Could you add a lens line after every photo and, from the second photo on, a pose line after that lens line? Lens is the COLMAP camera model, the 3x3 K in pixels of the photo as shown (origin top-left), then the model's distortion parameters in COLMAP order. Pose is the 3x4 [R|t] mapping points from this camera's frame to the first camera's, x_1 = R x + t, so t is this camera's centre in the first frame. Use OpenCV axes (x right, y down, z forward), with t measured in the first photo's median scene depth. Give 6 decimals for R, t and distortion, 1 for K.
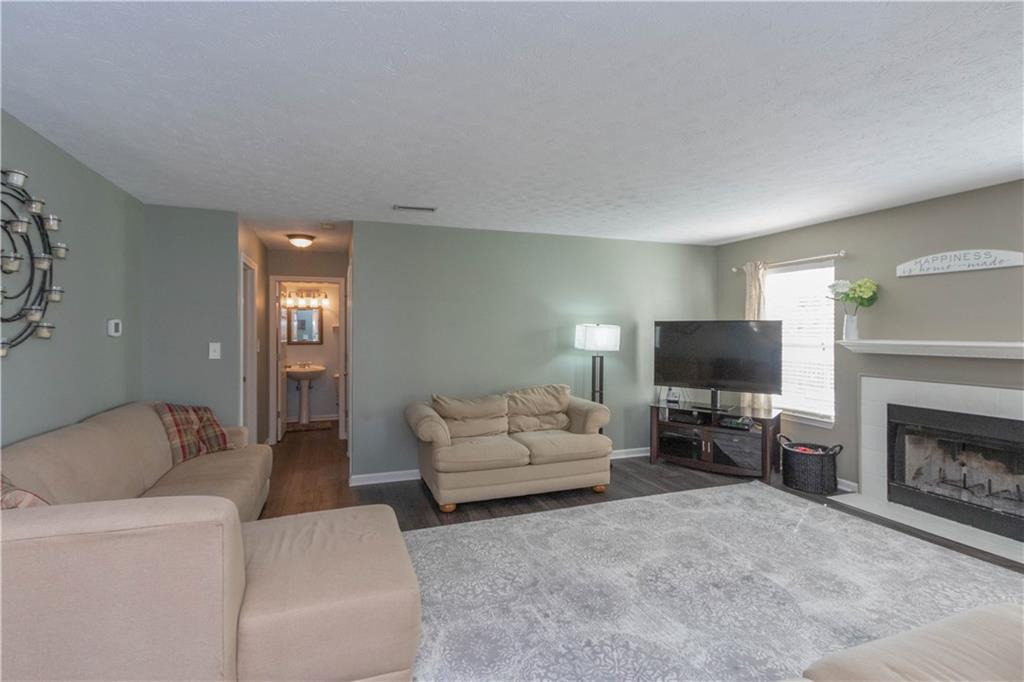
lens RADIAL K [[492.5, 0, 513.3], [0, 492.5, 333.2], [0, 0, 1]] dist [0.002973, 0.000701]
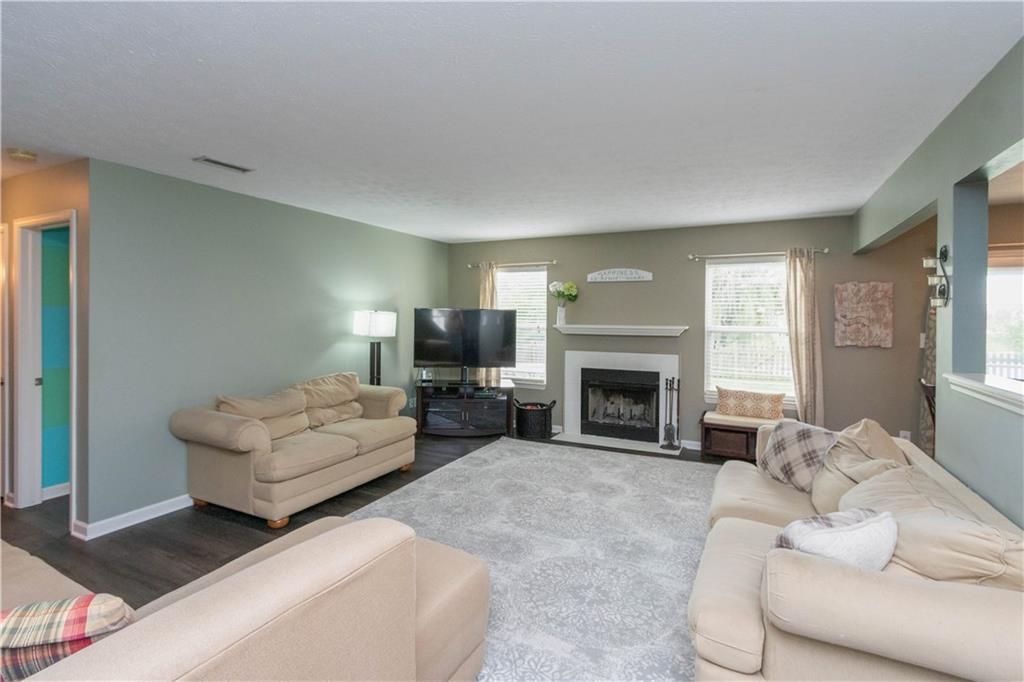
lens RADIAL K [[492.5, 0, 519.0], [0, 492.5, 323.6], [0, 0, 1]] dist [0.002973, 0.000701]
pose [[0.714550, -0.005676, 0.699561, -0.403205], [-0.004881, 0.999902, 0.013098, -0.007640], [-0.699567, -0.012774, 0.714453, 0.085011]]
